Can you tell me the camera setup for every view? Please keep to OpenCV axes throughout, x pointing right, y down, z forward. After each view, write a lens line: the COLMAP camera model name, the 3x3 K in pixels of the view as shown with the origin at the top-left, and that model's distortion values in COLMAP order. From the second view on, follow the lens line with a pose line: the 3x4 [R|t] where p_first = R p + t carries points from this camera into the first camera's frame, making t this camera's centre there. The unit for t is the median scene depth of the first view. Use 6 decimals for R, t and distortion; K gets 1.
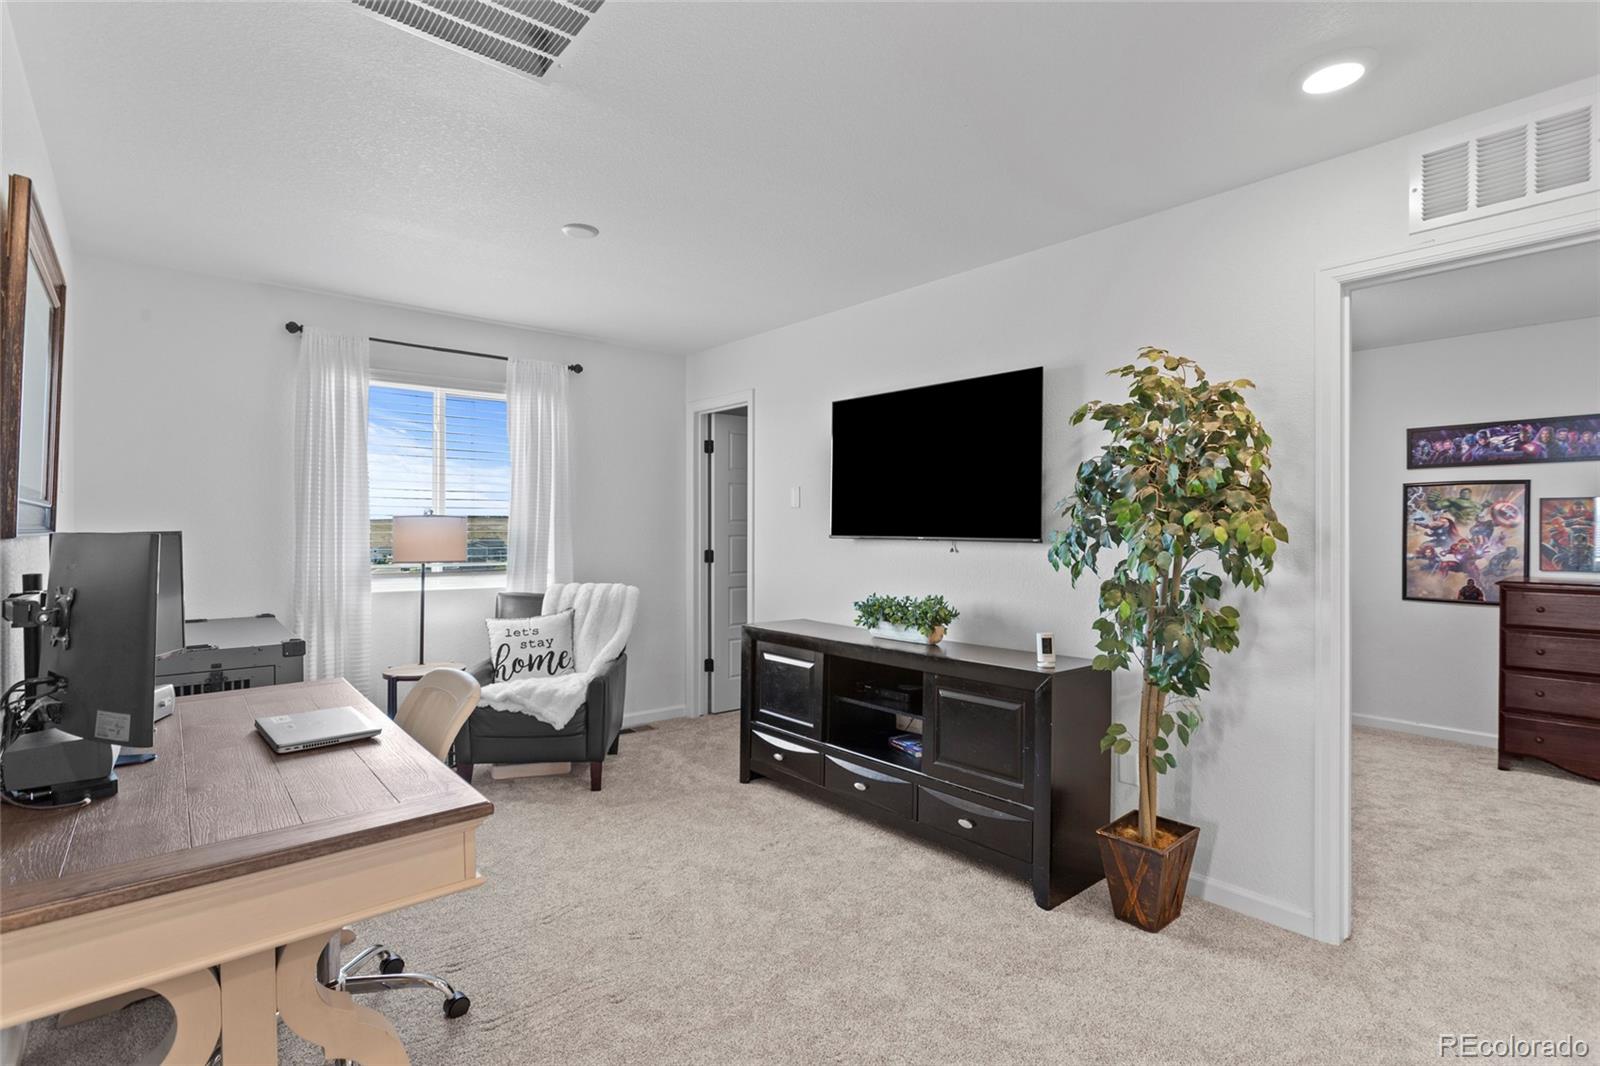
lens RADIAL K [[775.8, 0, 795.6], [0, 775.8, 536.2], [0, 0, 1]] dist [-0.000739, 0.001023]
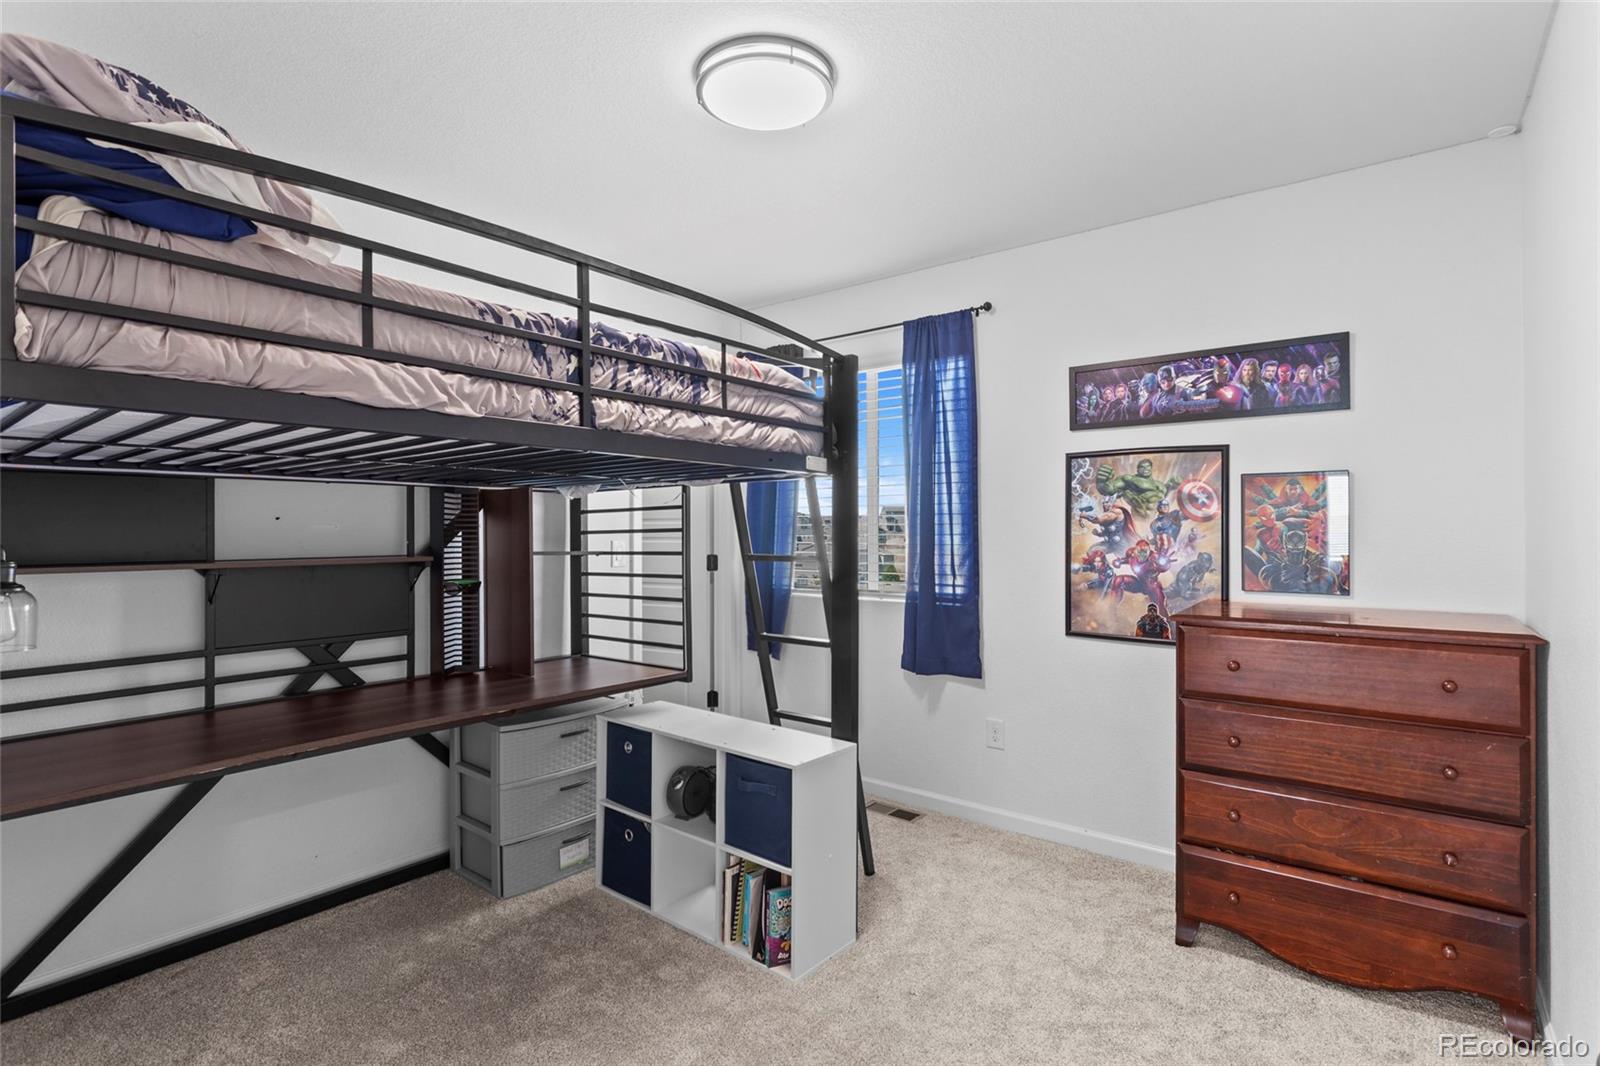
lens RADIAL K [[775.8, 0, 806.2], [0, 775.8, 525.5], [0, 0, 1]] dist [-0.000739, 0.001023]
pose [[0.982512, -0.014844, 0.185608, 0.481648], [0.014812, 0.999889, 0.001559, -0.013404], [-0.185610, 0.001218, 0.982623, 0.437304]]
